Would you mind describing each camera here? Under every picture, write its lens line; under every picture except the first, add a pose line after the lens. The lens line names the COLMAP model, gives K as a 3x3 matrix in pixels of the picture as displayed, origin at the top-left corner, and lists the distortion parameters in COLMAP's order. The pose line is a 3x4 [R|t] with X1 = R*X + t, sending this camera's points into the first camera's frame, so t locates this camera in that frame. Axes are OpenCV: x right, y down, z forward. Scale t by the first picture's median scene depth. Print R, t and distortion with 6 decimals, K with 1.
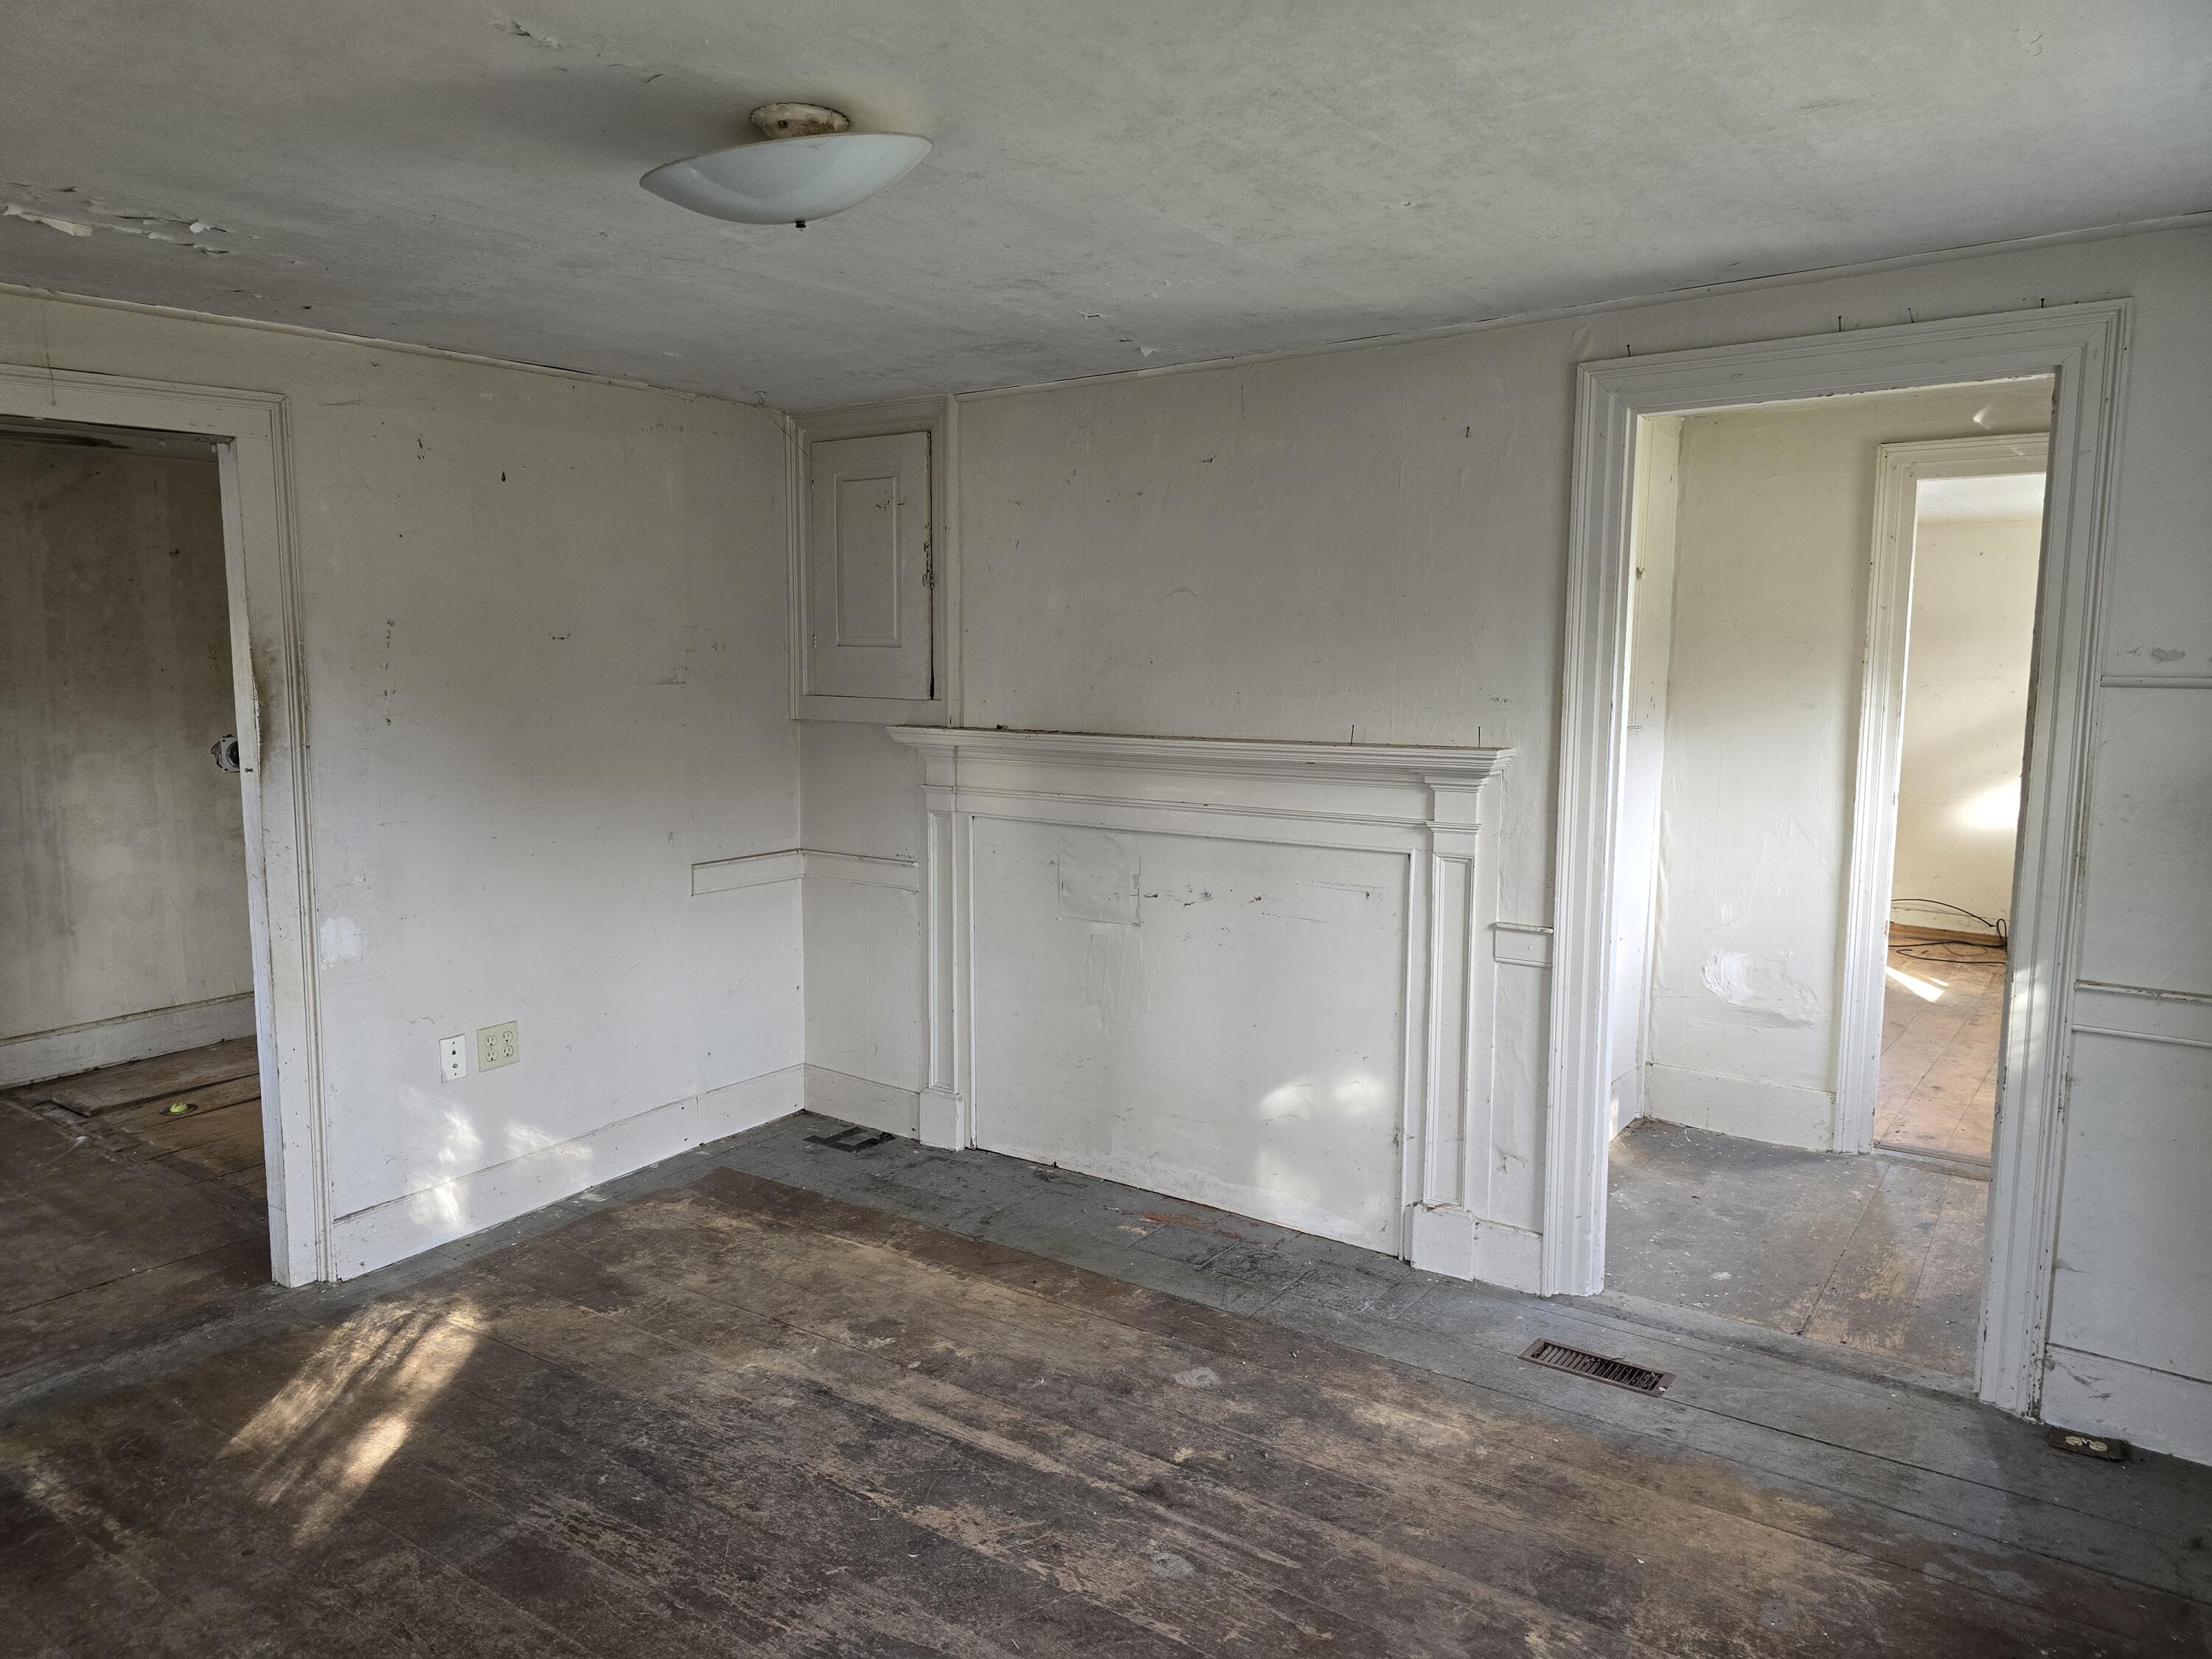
lens RADIAL K [[1488.3, 0, 1102.3], [0, 1488.3, 824.4], [0, 0, 1]] dist [0.035884, -0.024885]
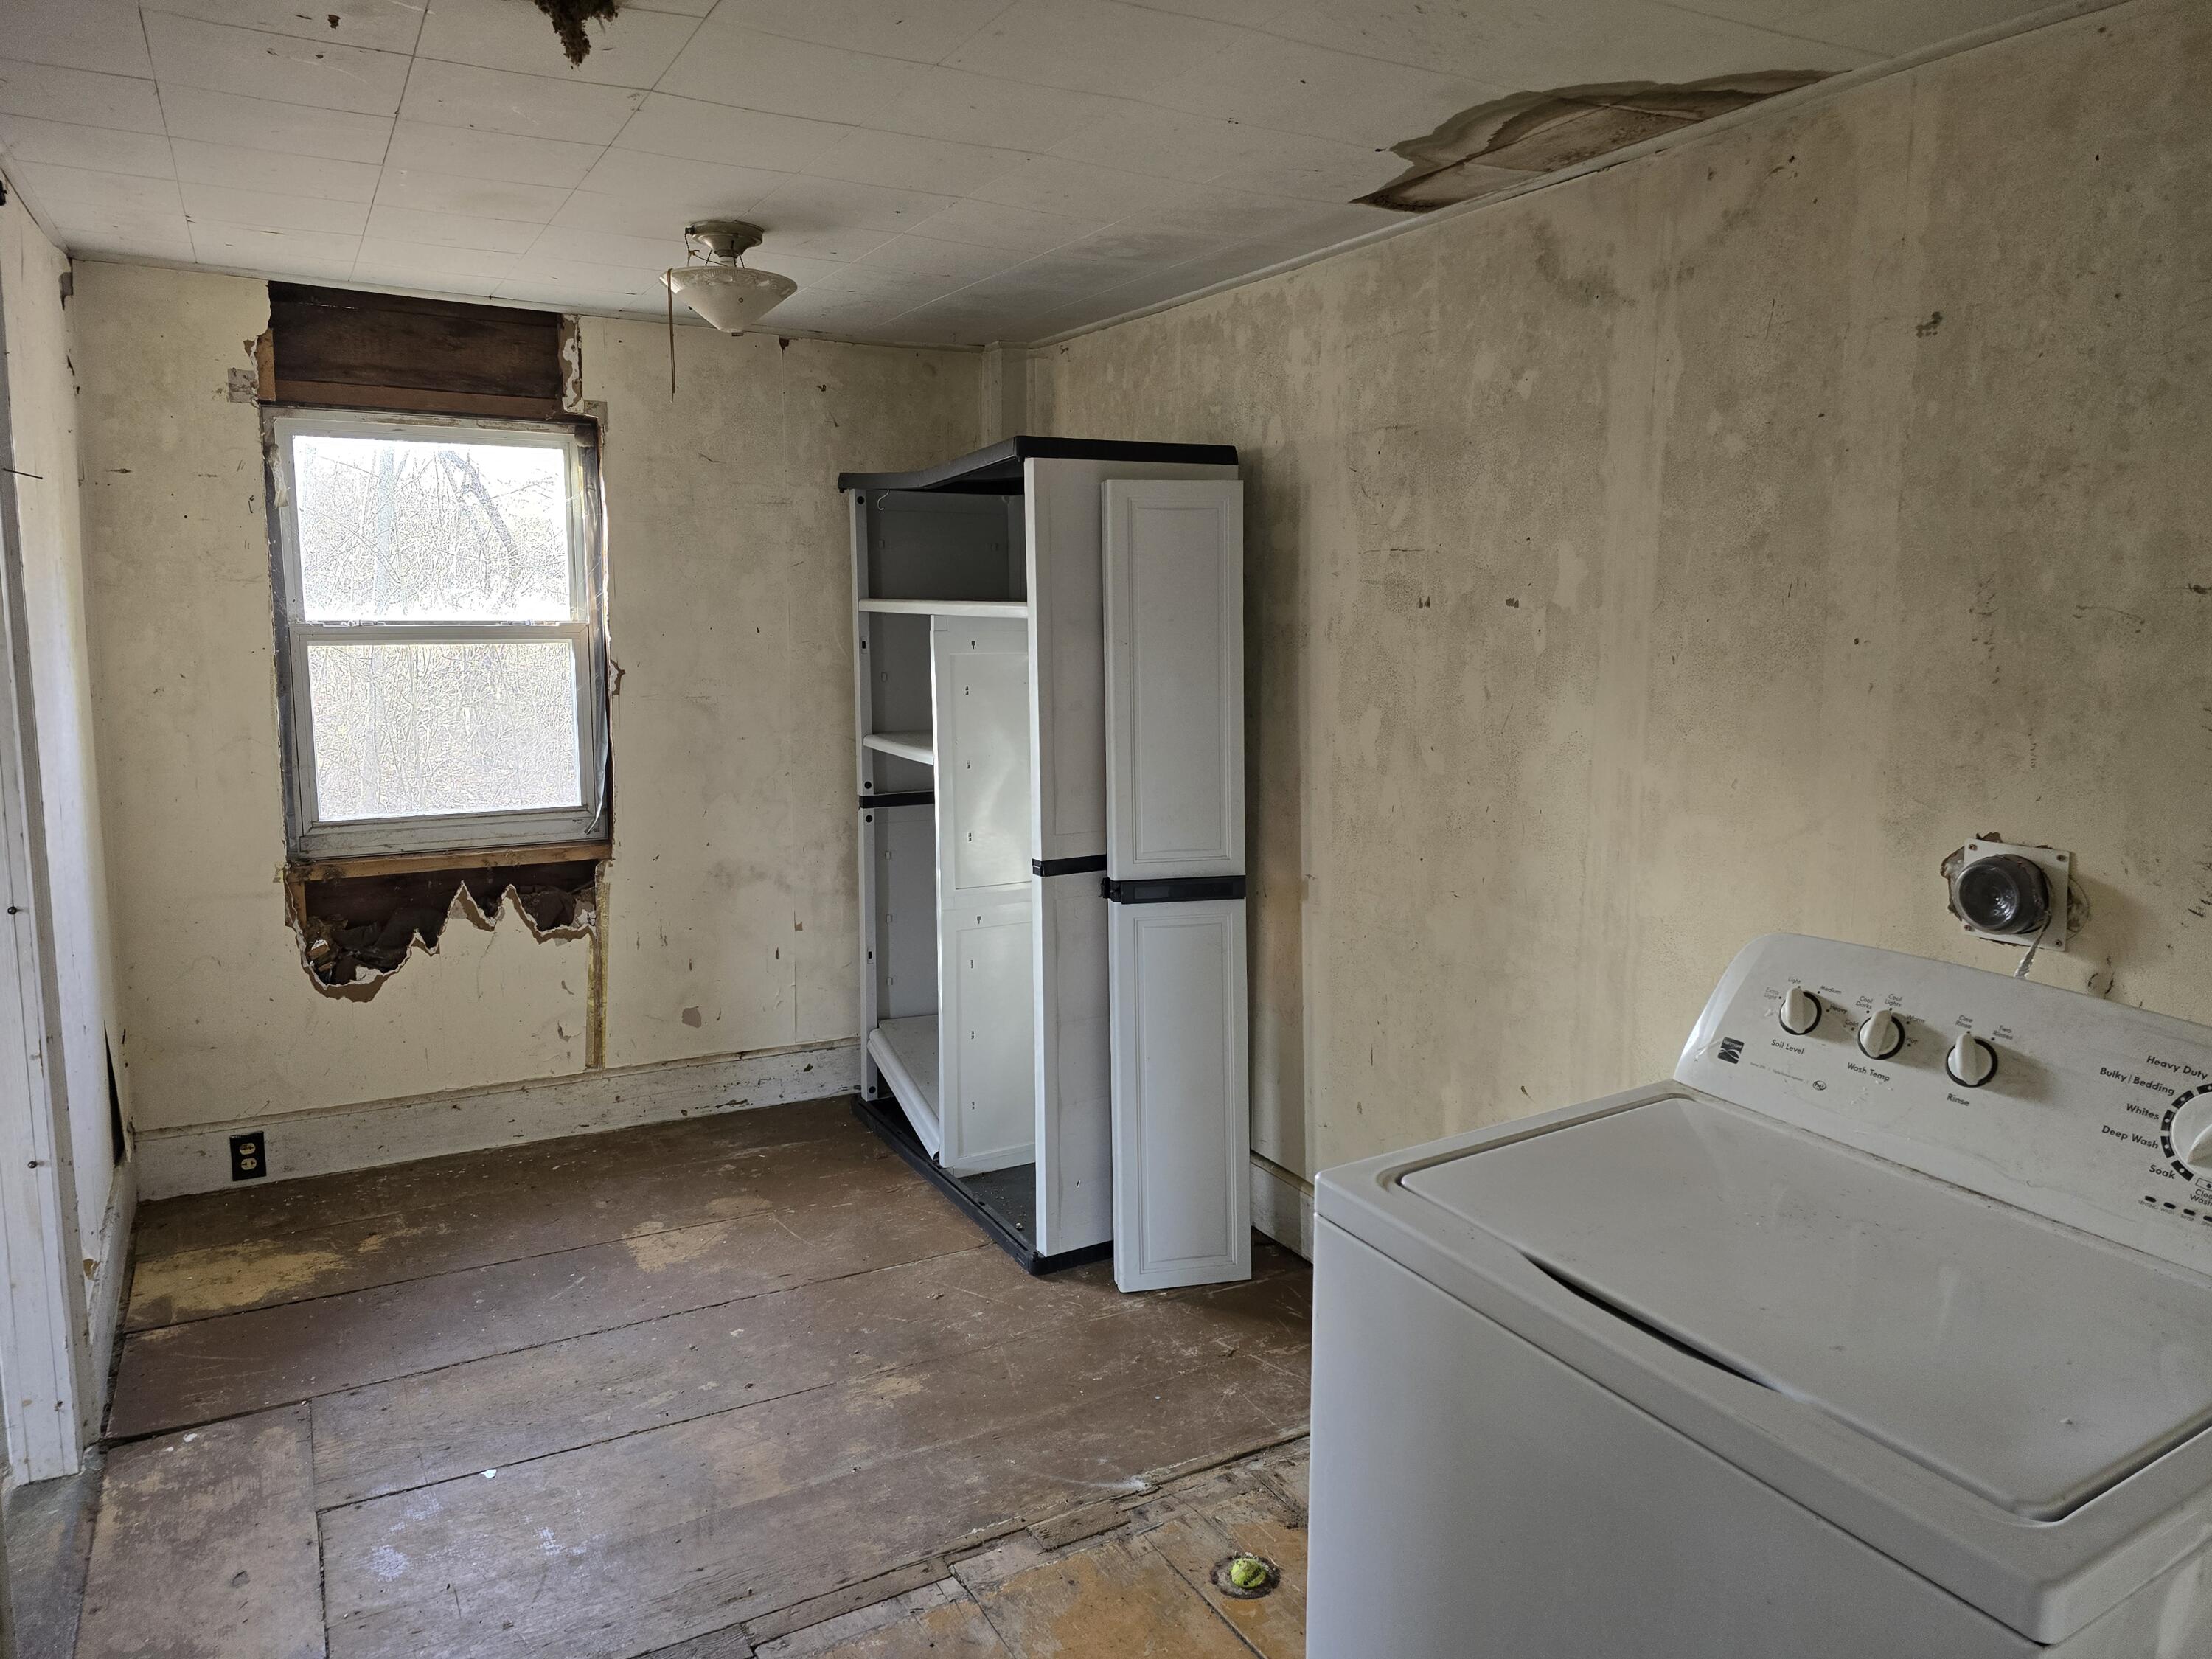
lens RADIAL K [[1488.3, 0, 1110.7], [0, 1488.3, 810.6], [0, 0, 1]] dist [0.035884, -0.024885]
pose [[-0.417433, 0.134520, -0.898696, -0.195386], [-0.113253, 0.973570, 0.198332, -0.119845], [0.901623, 0.184571, -0.391166, 1.026783]]
